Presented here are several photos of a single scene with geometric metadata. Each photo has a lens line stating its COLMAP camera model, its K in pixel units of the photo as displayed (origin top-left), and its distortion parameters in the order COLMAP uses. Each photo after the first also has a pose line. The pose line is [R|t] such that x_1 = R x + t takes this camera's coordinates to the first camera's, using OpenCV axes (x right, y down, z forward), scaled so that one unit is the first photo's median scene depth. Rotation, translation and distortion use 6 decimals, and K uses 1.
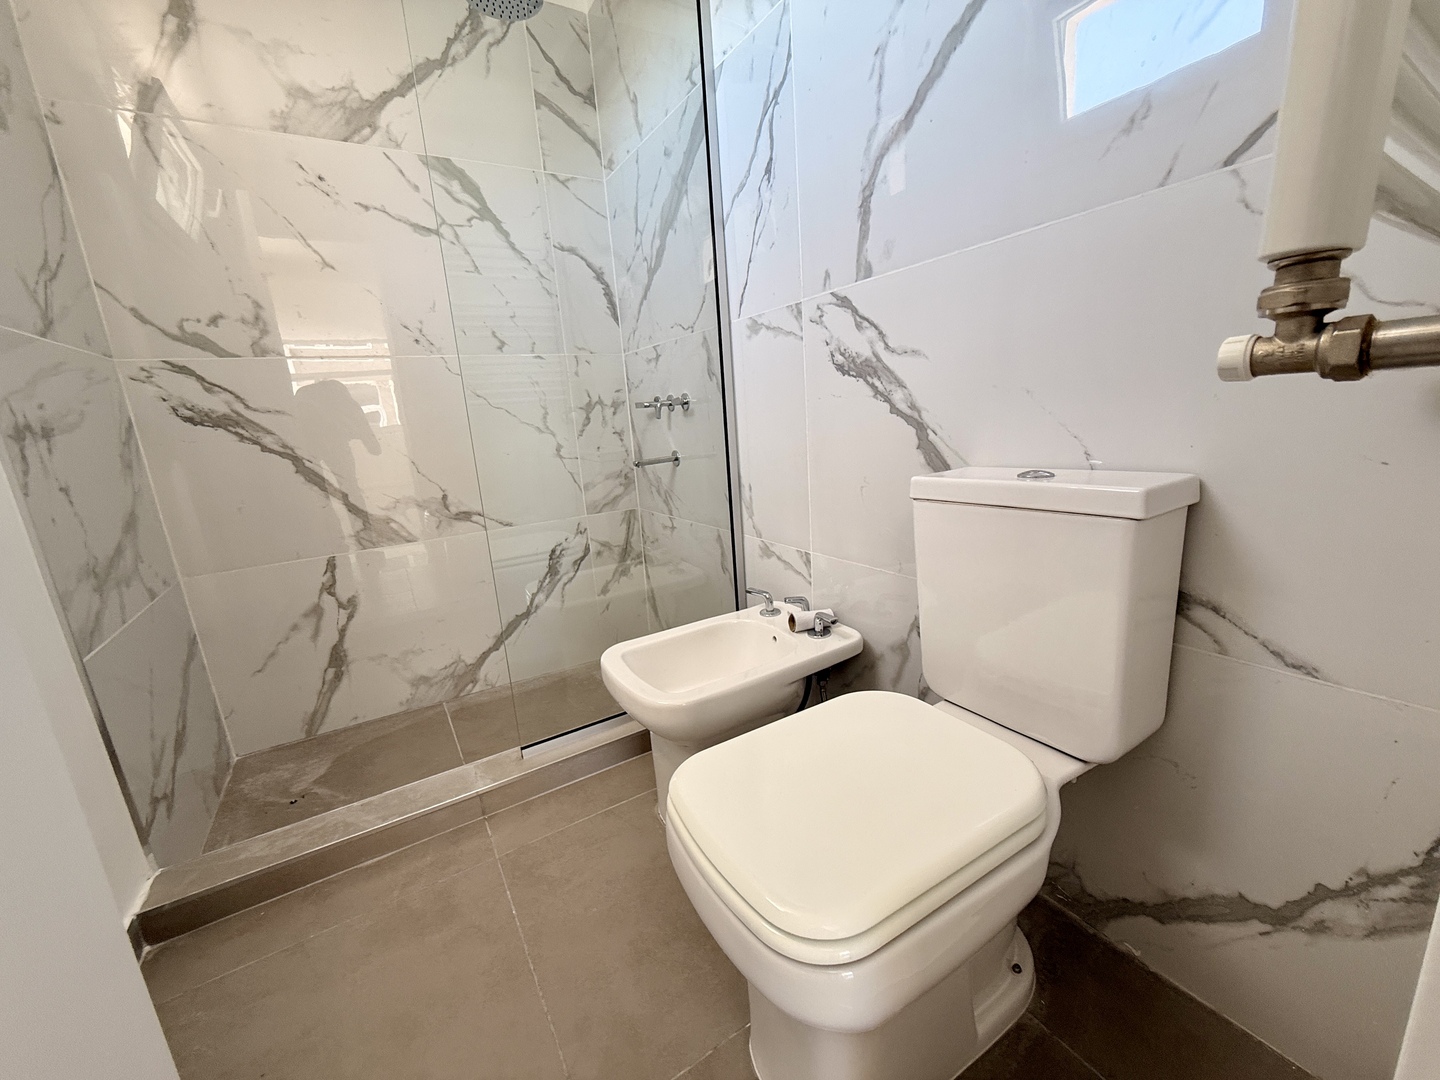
lens RADIAL K [[573.1, 0, 726.2], [0, 573.1, 540.6], [0, 0, 1]] dist [-0.000562, 0.000720]
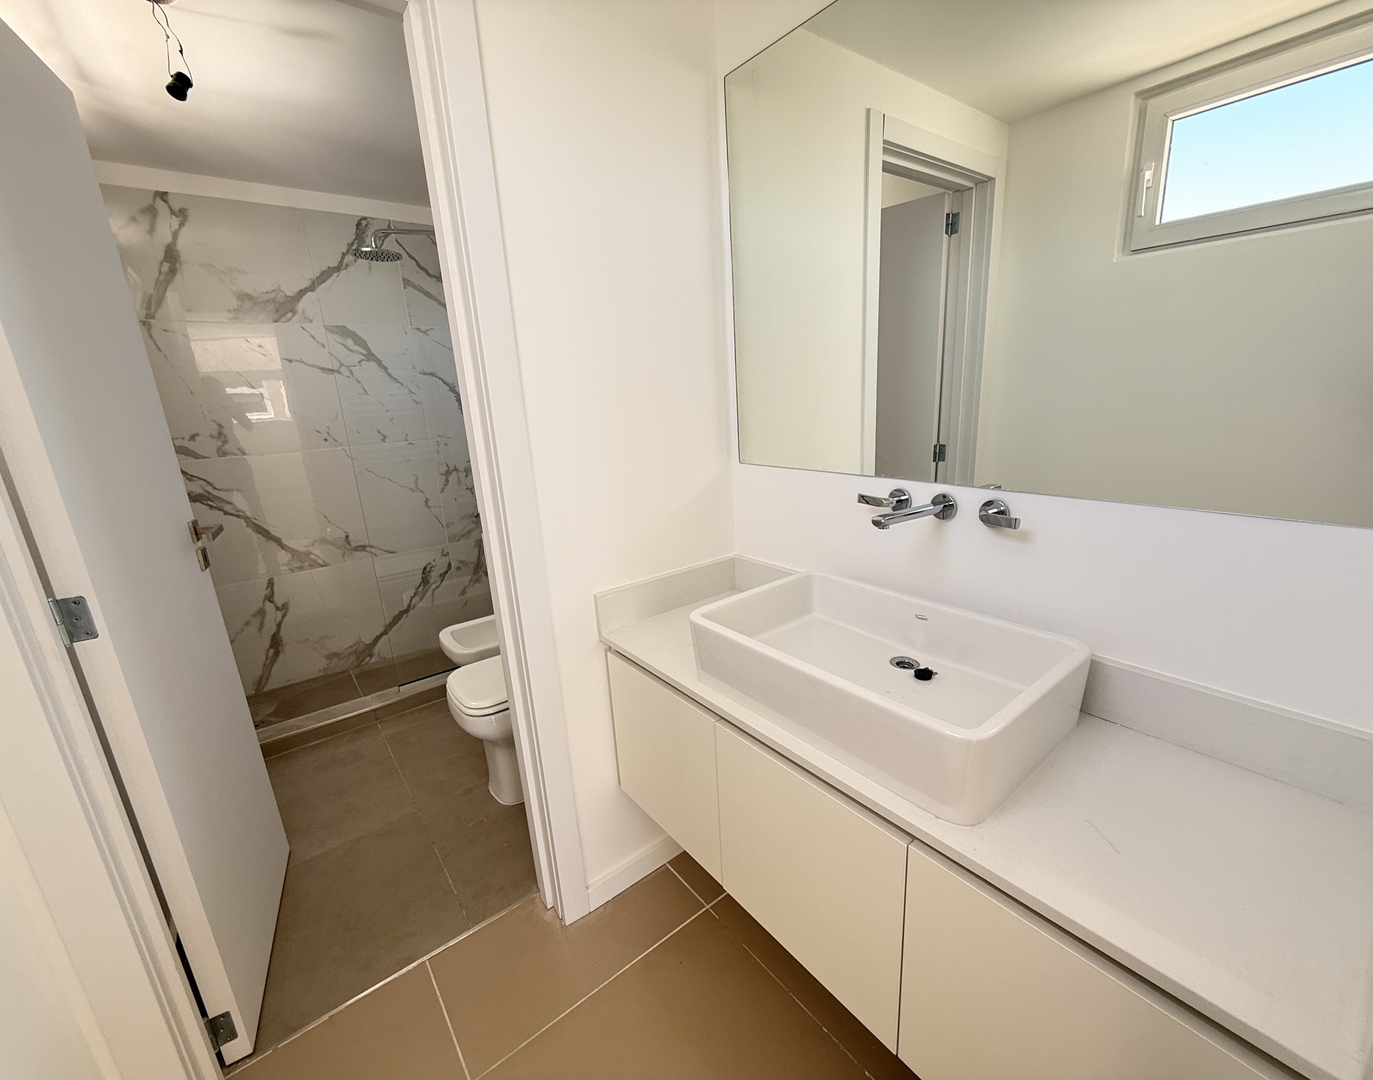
lens RADIAL K [[578.6, 0, 728.1], [0, 578.6, 540.6], [0, 0, 1]] dist [0.001195, 0.000188]
pose [[0.990649, -0.011282, 0.135967, 0.332404], [0.007473, 0.999566, 0.028492, -0.107658], [-0.136229, -0.027210, 0.990304, -0.725940]]
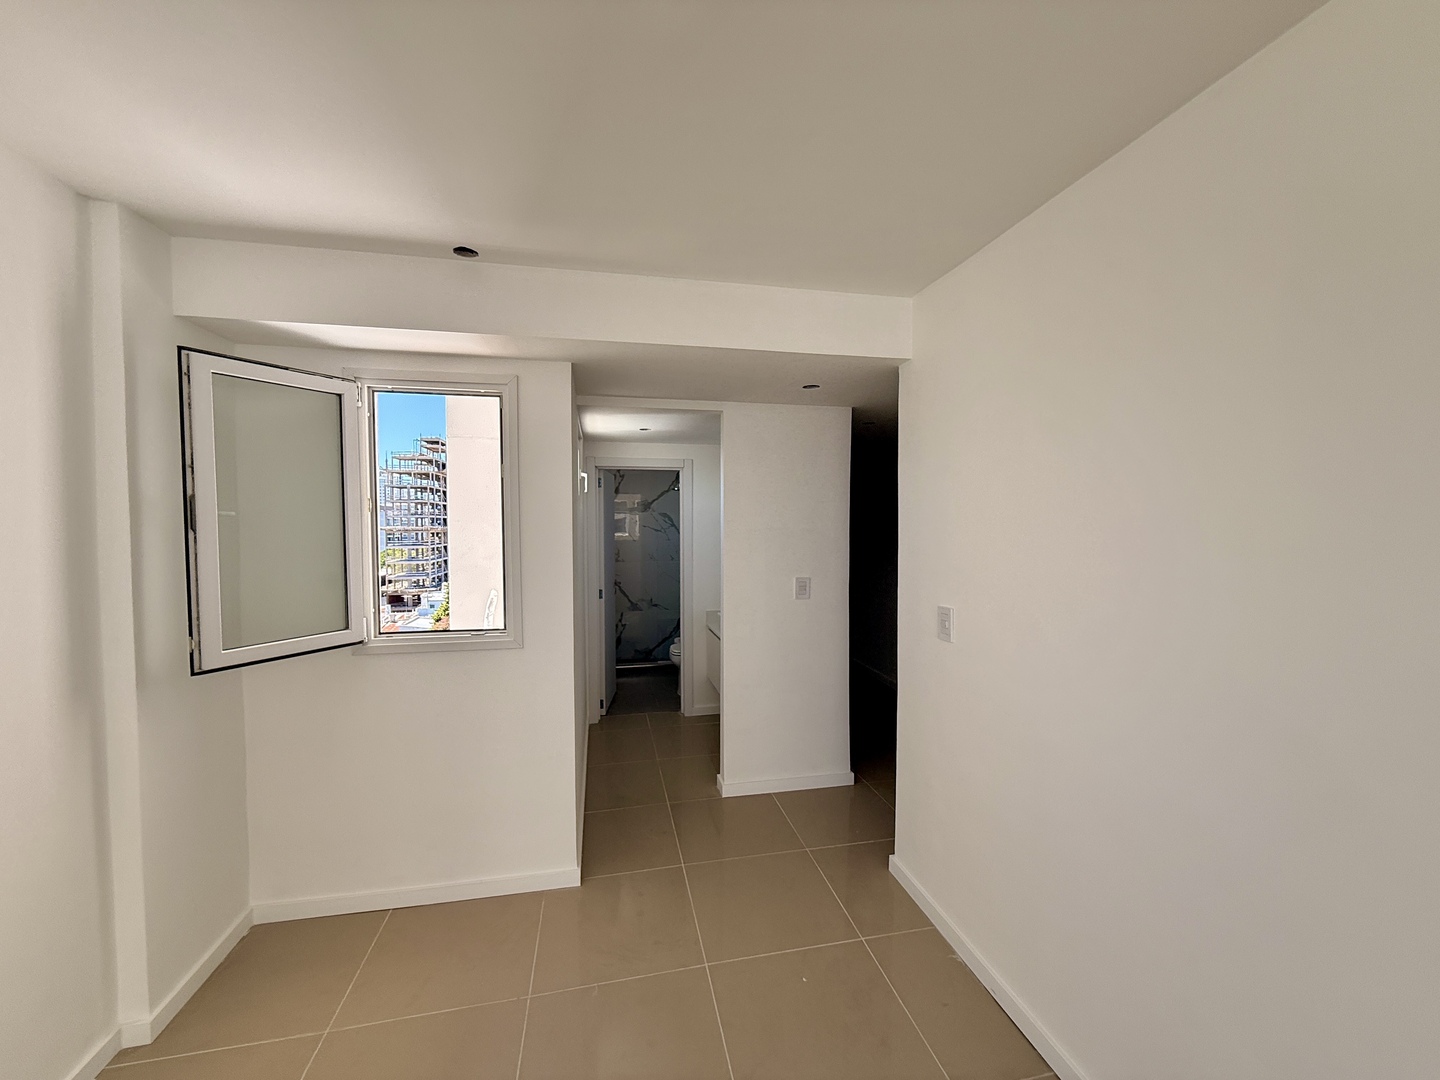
lens RADIAL K [[572.7, 0, 728.3], [0, 572.7, 540.6], [0, 0, 1]] dist [-0.001786, -0.000140]
pose [[0.939295, 0.075200, -0.334768, 1.184487], [-0.134545, 0.978269, -0.157756, 0.065879], [0.315630, 0.193221, 0.929001, -2.351984]]
